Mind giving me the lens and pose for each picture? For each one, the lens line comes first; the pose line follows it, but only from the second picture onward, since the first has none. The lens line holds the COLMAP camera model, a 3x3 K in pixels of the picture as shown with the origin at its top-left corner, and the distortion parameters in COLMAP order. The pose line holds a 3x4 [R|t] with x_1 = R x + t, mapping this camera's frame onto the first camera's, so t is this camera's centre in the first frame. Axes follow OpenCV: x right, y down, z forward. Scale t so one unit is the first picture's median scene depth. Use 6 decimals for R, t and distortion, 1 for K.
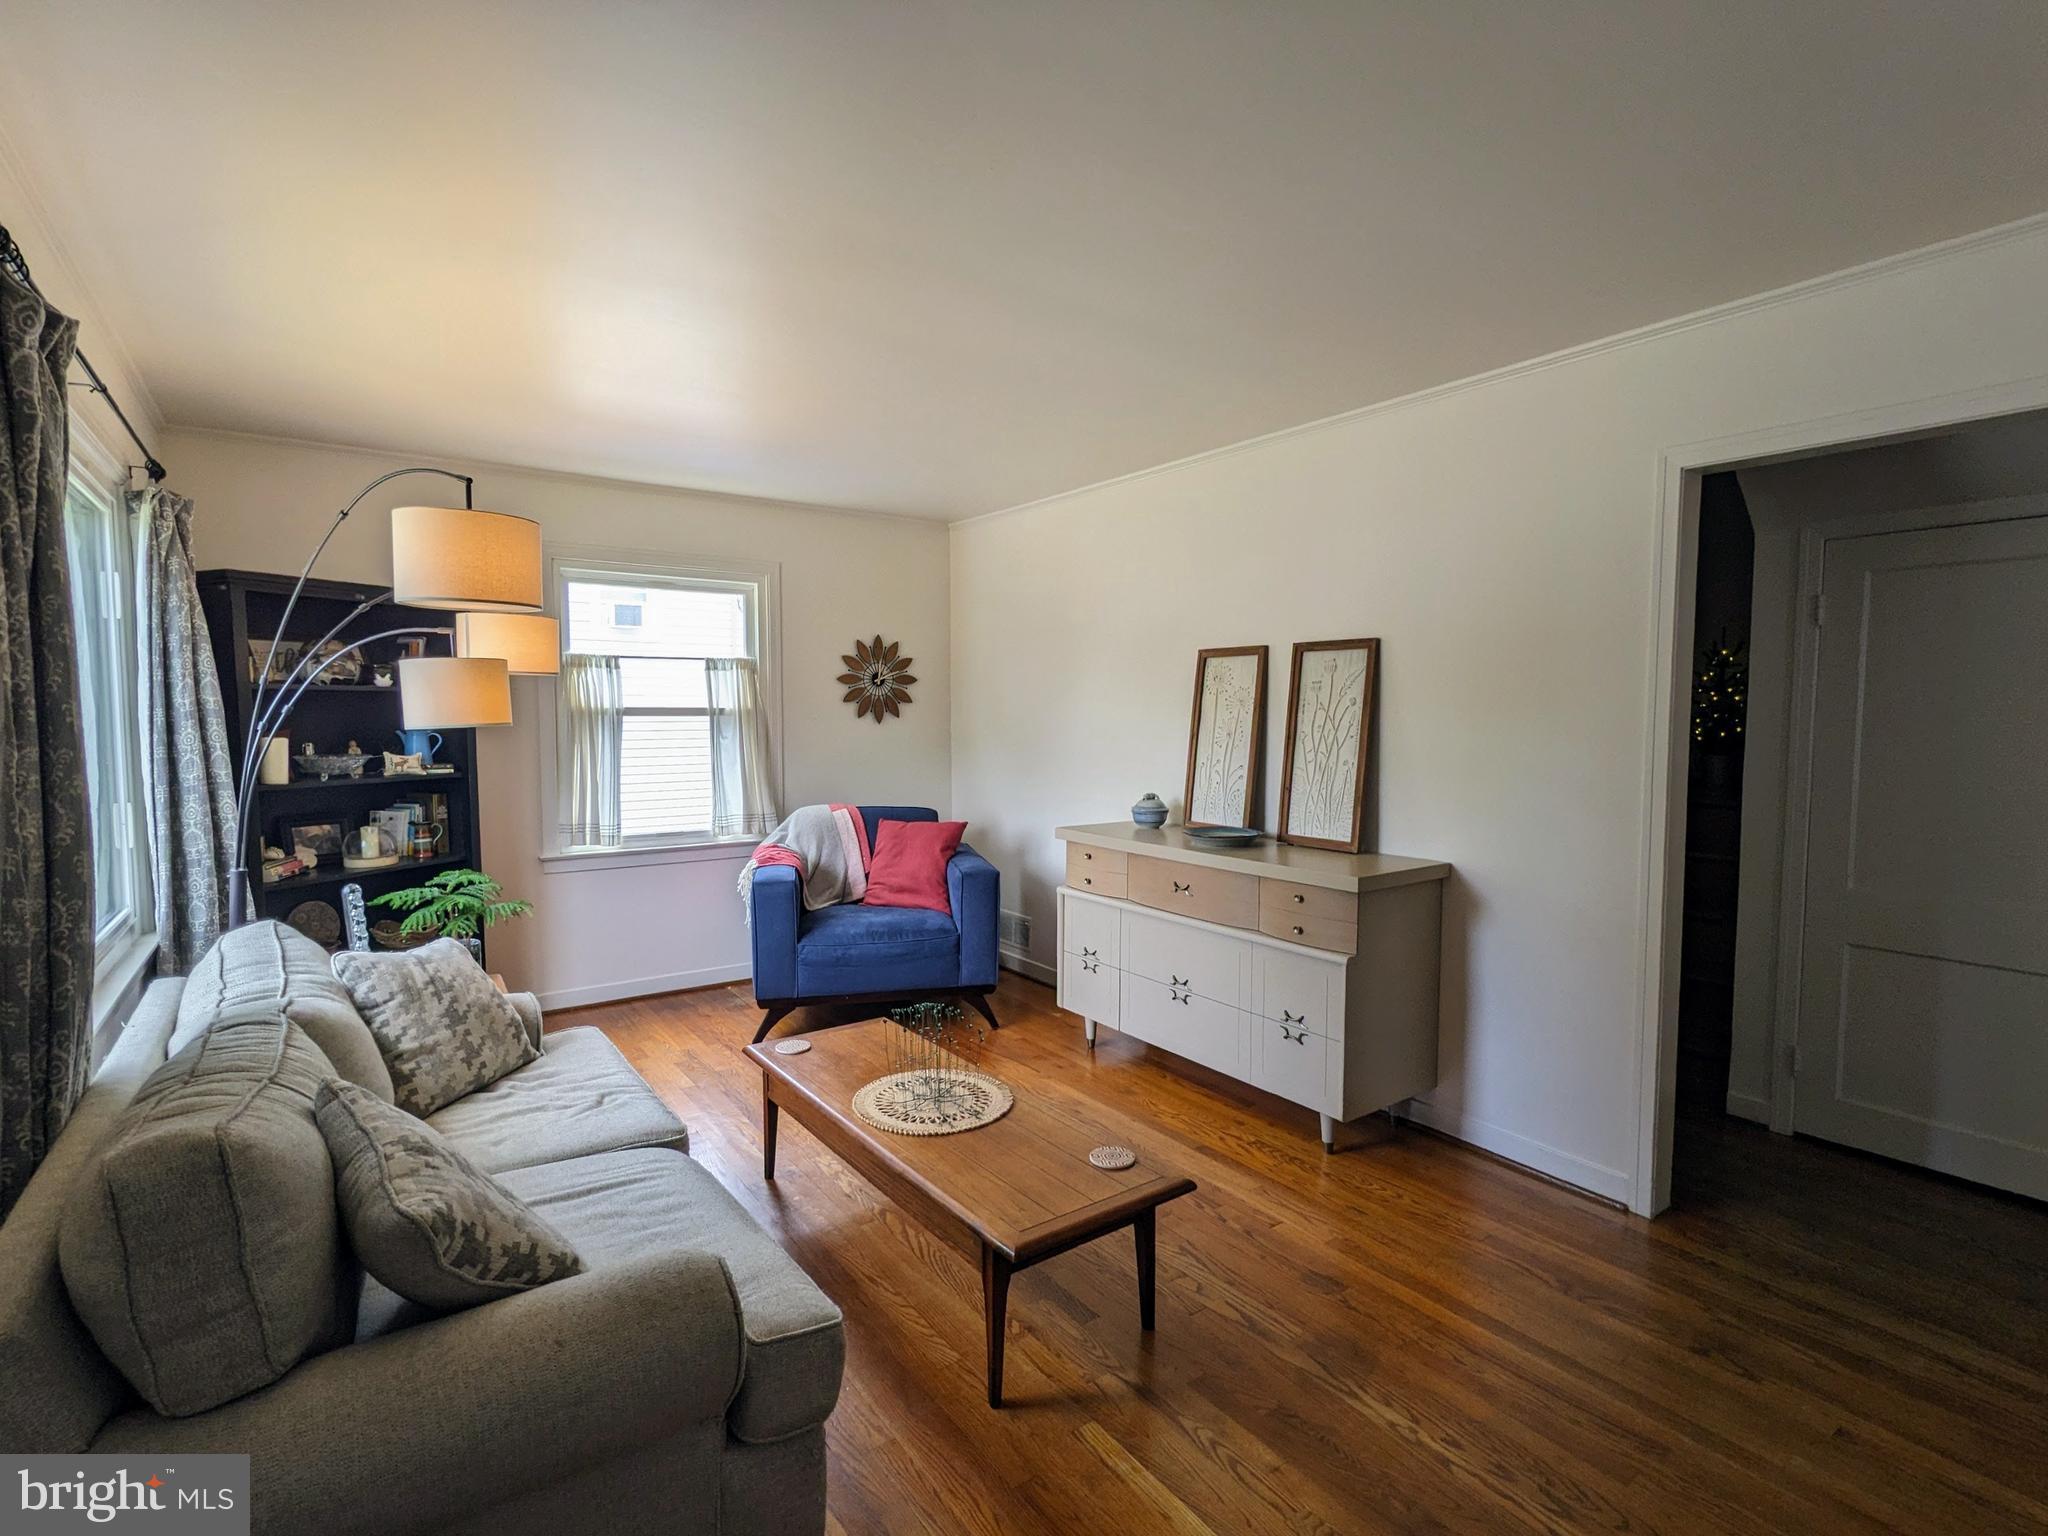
lens RADIAL K [[982.2, 0, 1026.4], [0, 982.2, 772.2], [0, 0, 1]] dist [-0.001854, 0.001945]
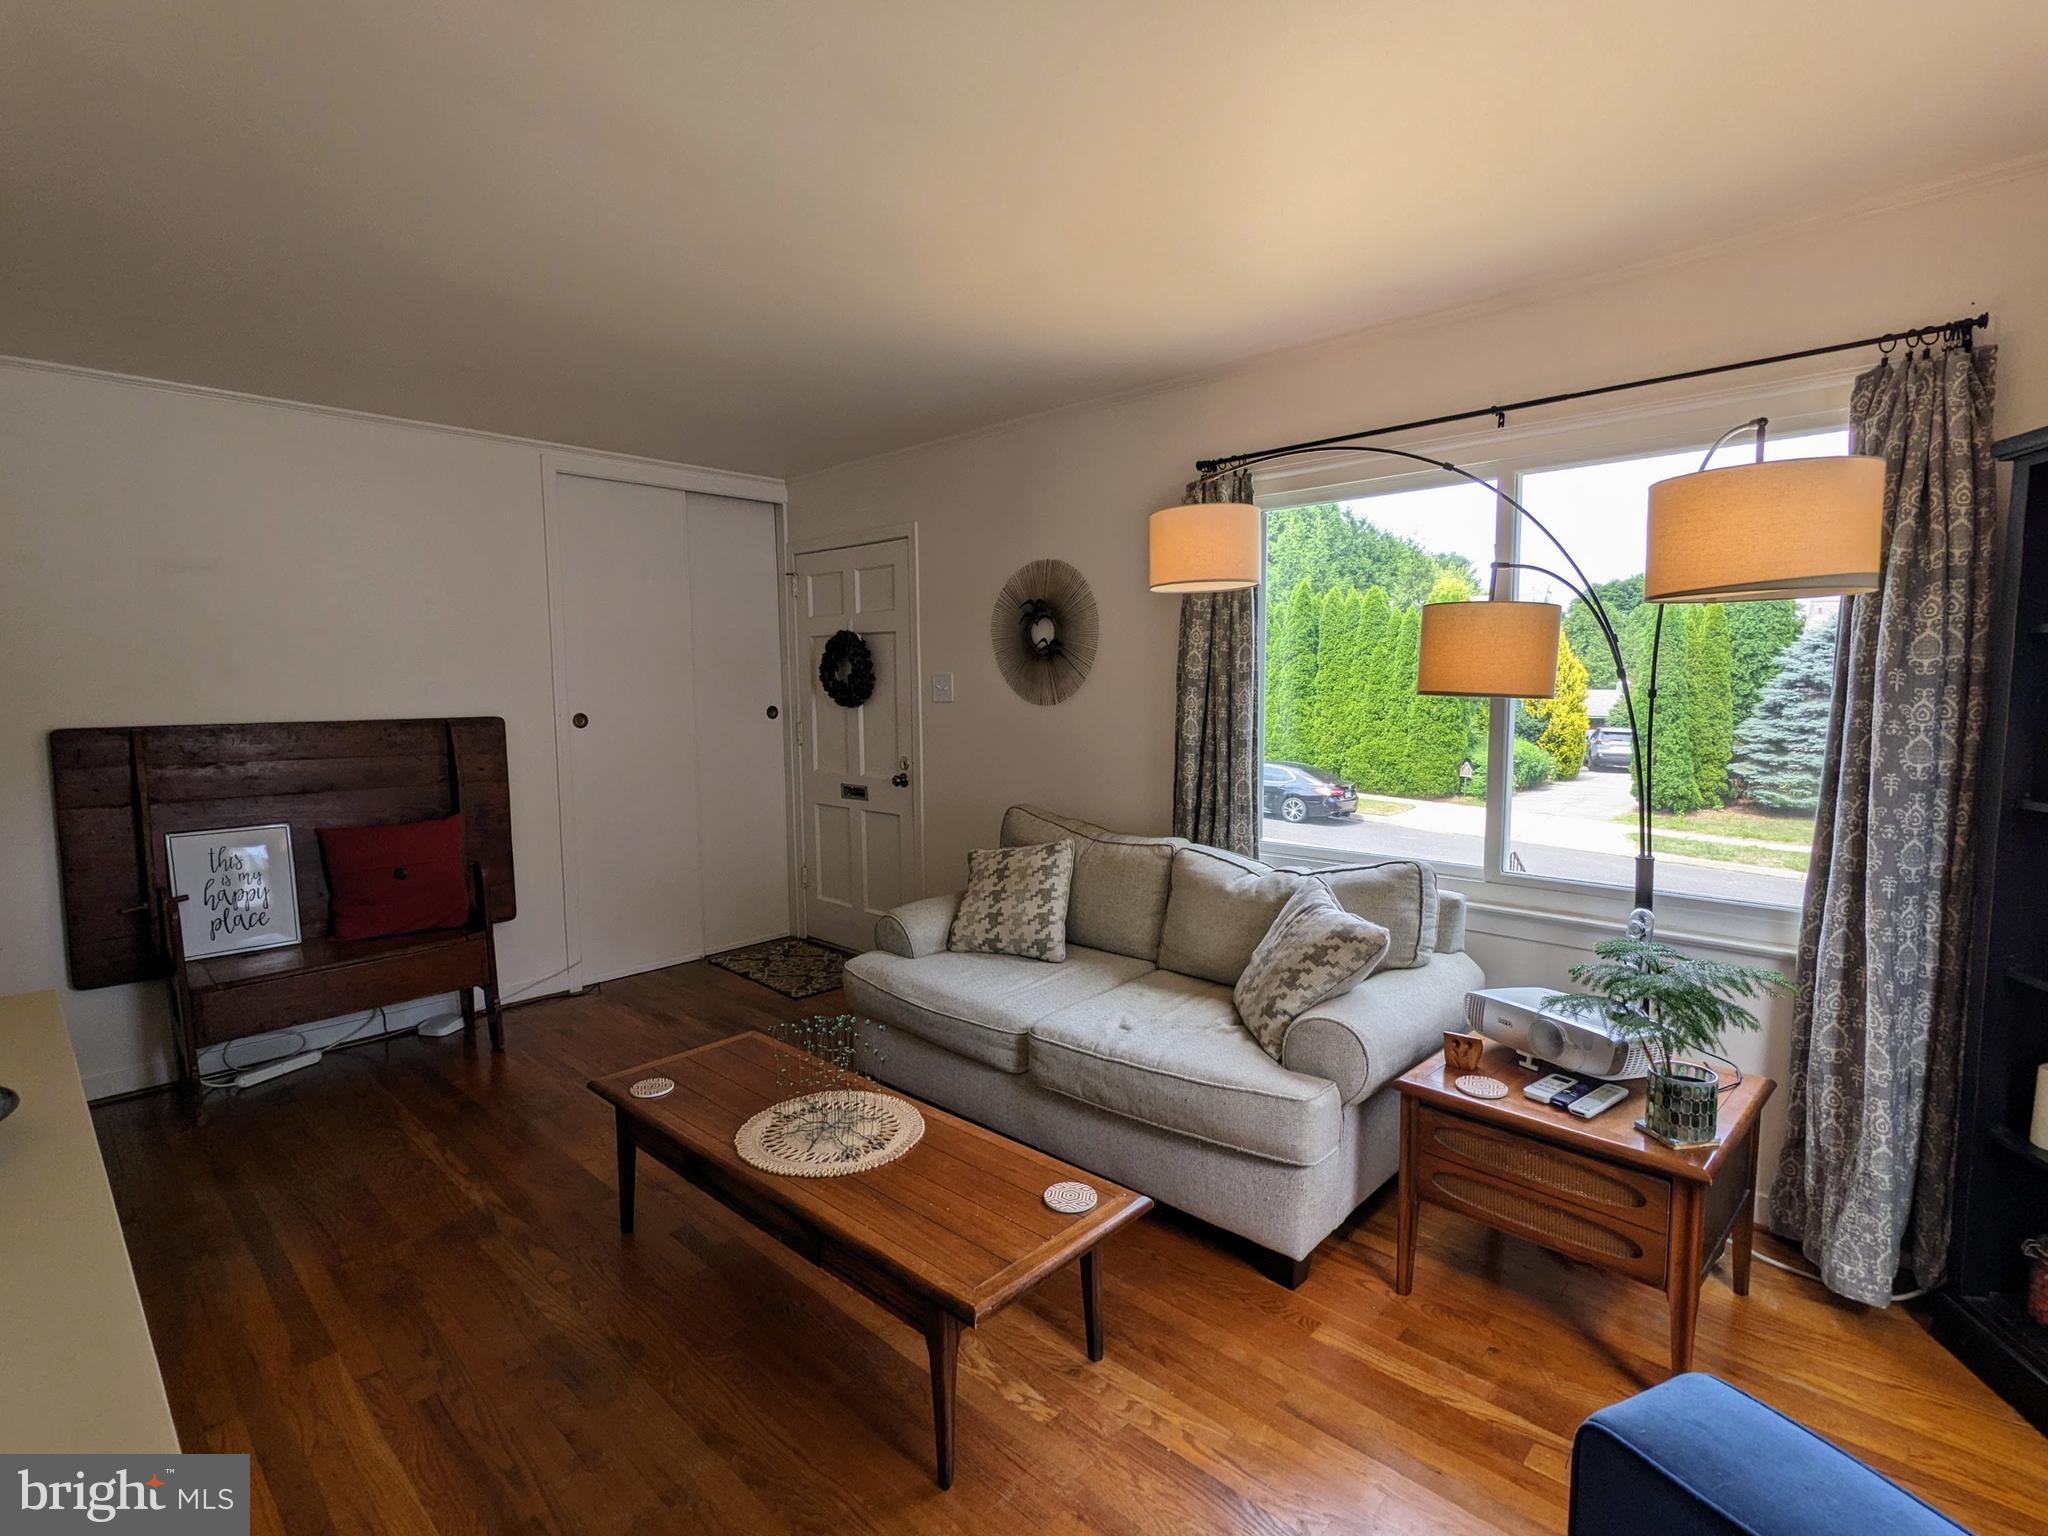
lens RADIAL K [[982.2, 0, 1020.8], [0, 982.2, 769.3], [0, 0, 1]] dist [-0.001854, 0.001945]
pose [[-0.982569, 0.023380, -0.184419, -0.078931], [-0.005328, 0.988110, 0.153657, -0.083454], [0.185819, 0.151961, -0.970762, 1.337839]]
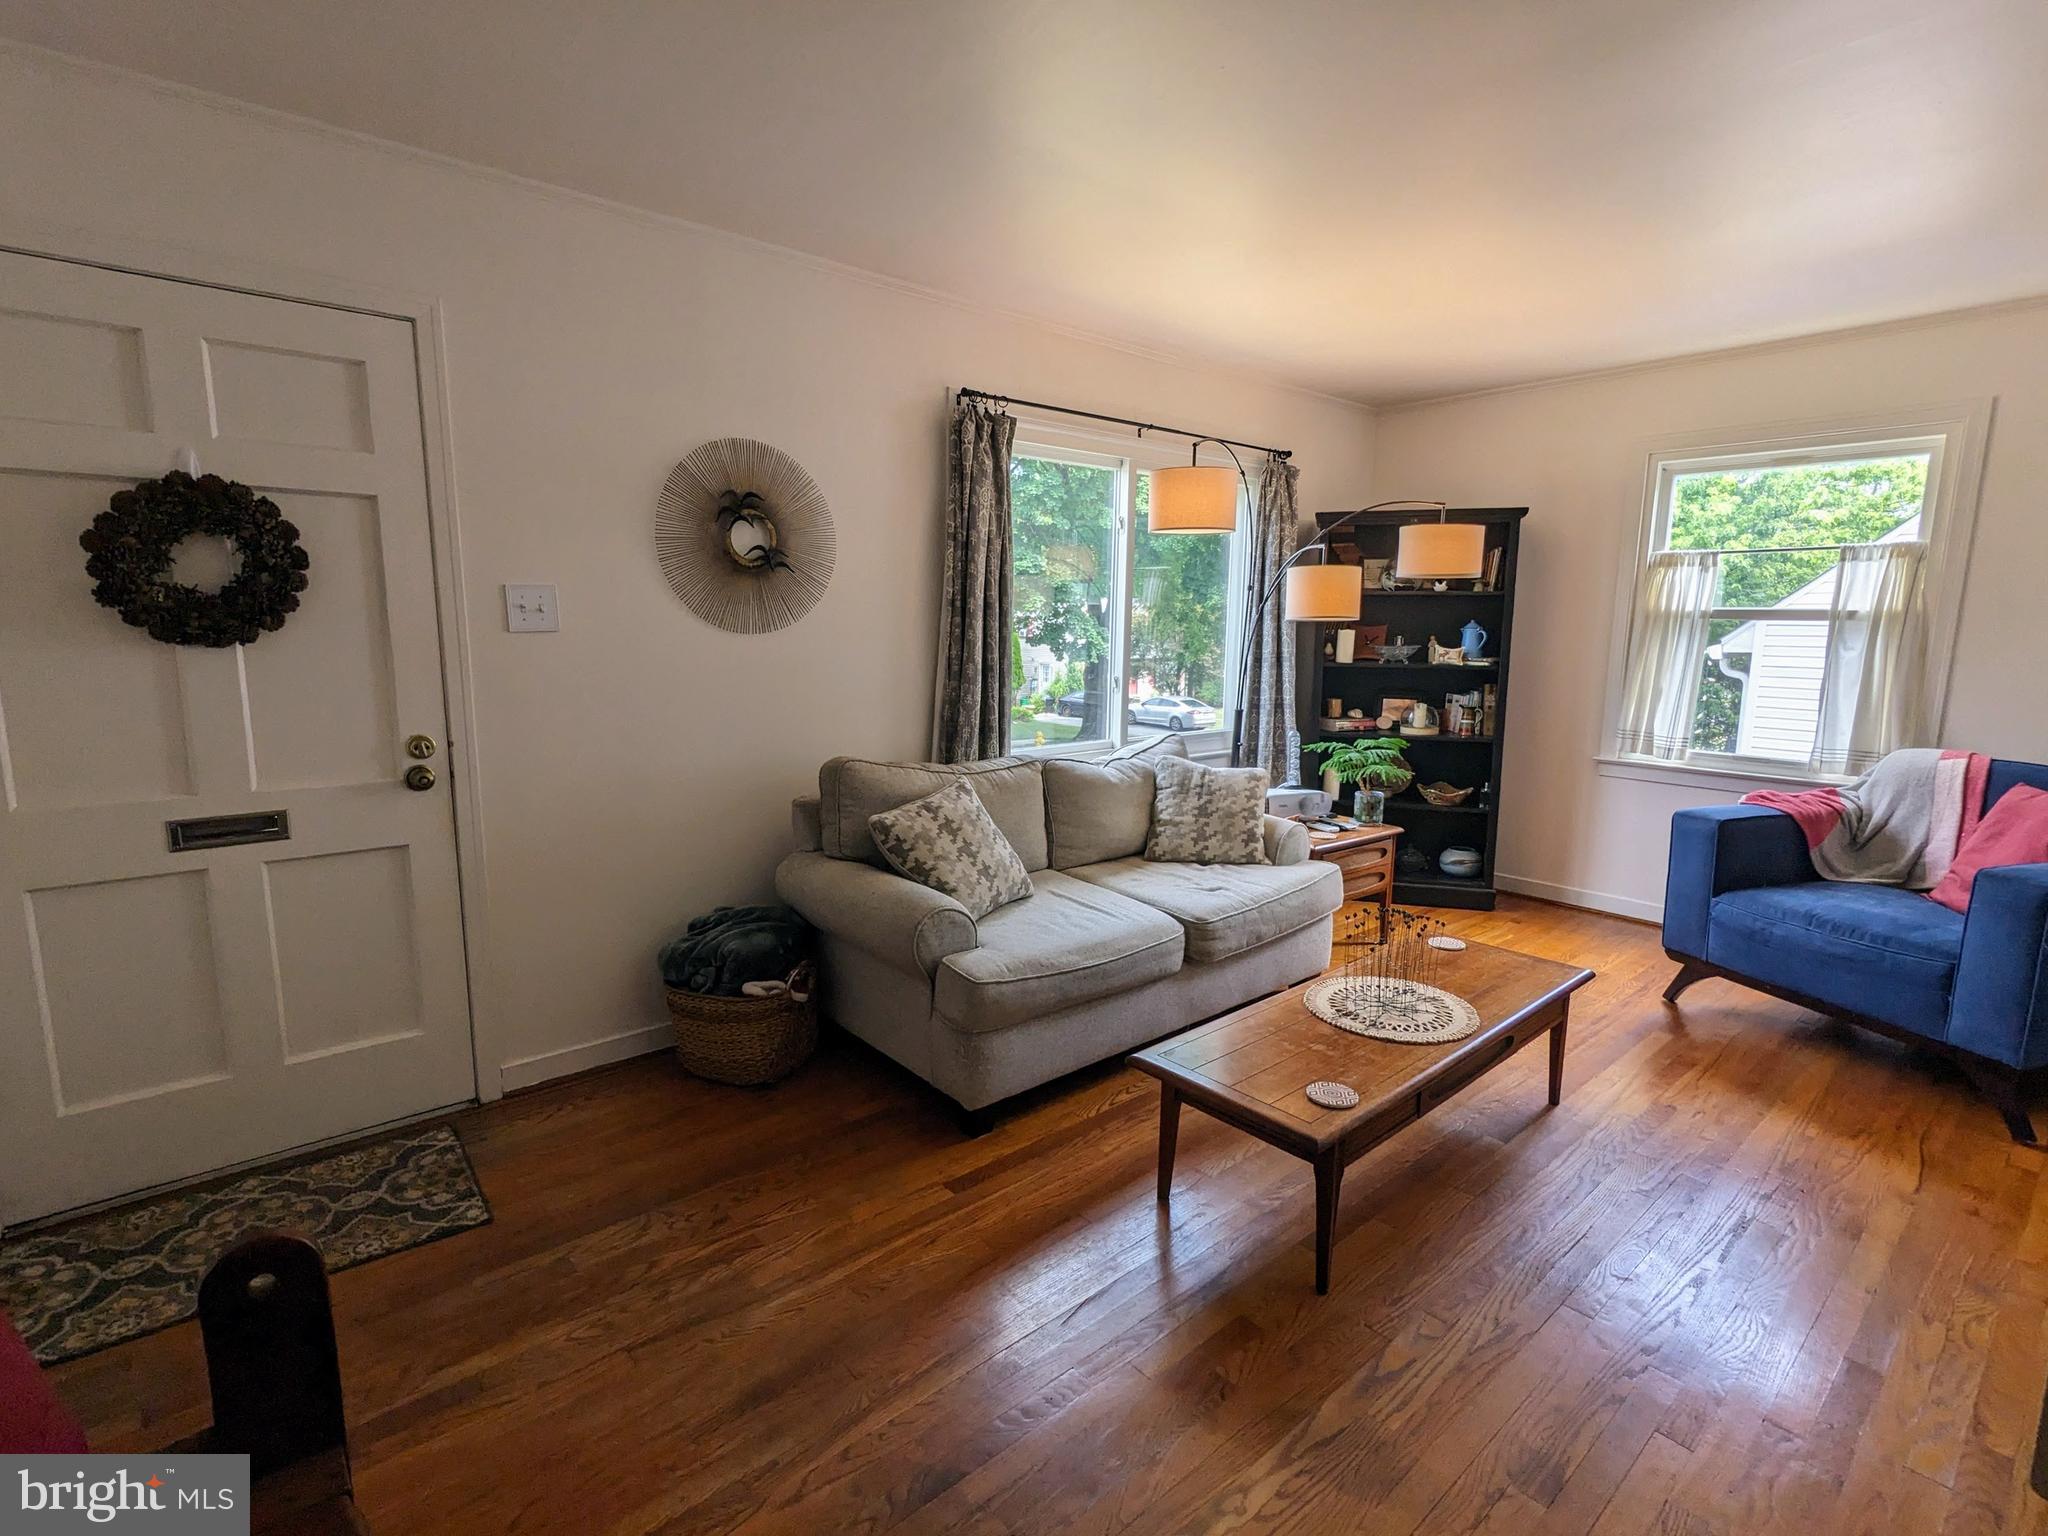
lens RADIAL K [[982.2, 0, 1022.2], [0, 982.2, 774.0], [0, 0, 1]] dist [-0.001854, 0.001945]
pose [[0.084660, 0.156732, -0.984006, 0.579140], [-0.073871, 0.985821, 0.150666, -0.008436], [0.993668, 0.059934, 0.095038, 0.392065]]
